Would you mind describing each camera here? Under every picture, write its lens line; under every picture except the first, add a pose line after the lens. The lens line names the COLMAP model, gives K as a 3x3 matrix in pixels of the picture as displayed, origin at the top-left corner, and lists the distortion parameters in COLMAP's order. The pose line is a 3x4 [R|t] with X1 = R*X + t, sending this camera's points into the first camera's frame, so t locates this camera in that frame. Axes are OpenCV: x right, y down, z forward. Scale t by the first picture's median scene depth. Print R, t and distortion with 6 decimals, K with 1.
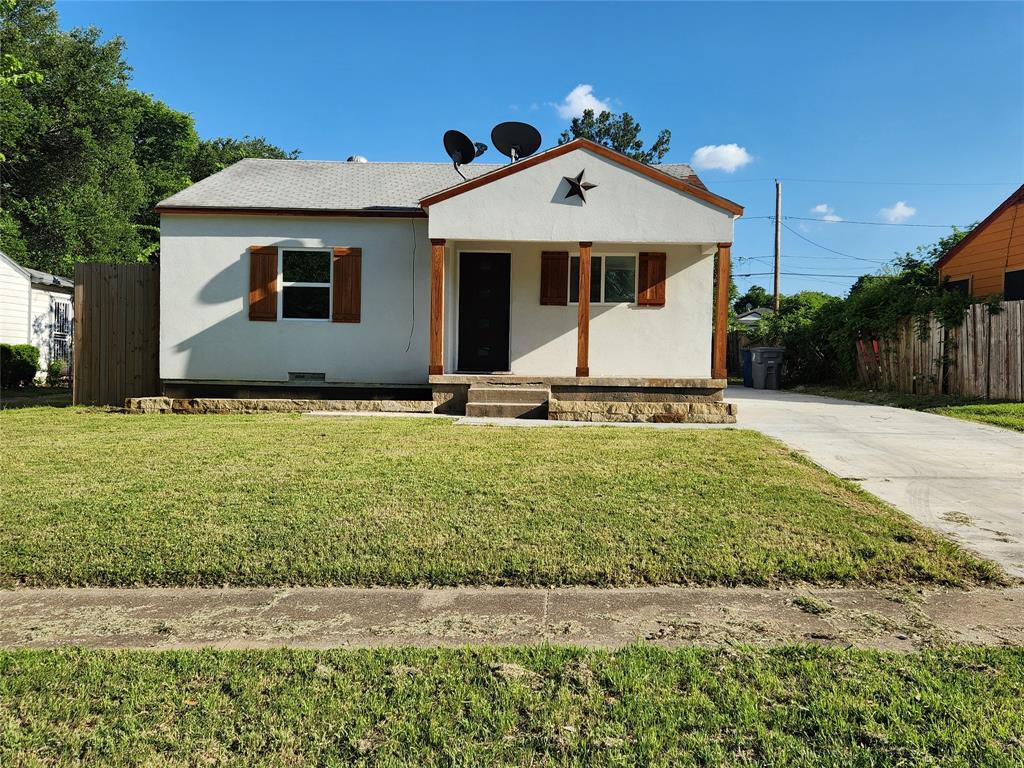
lens RADIAL K [[896.8, 0, 512.0], [0, 896.8, 384.0], [0, 0, 1]] dist [0.100795, -0.117592]
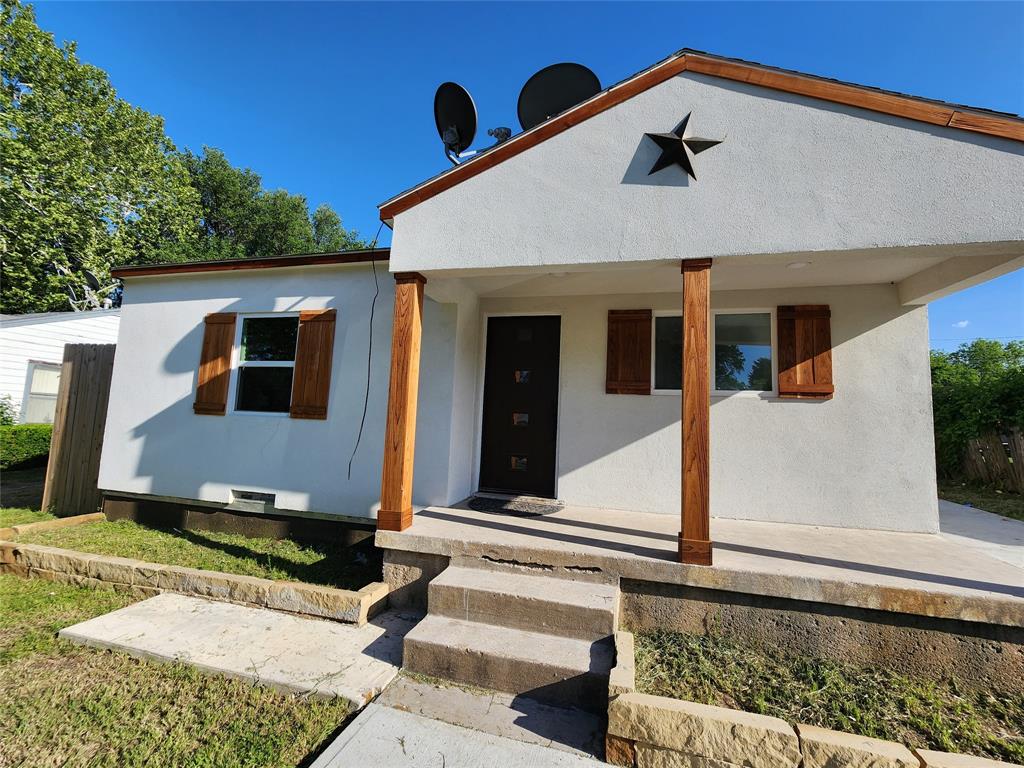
lens RADIAL K [[420.0, 0, 526.9], [0, 420.0, 382.4], [0, 0, 1]] dist [-0.000503, -0.000245]
pose [[0.980300, 0.000479, -0.197516, 0.035357], [-0.021514, 0.994306, -0.104365, -0.064144], [0.196341, 0.106558, 0.974728, 0.704222]]
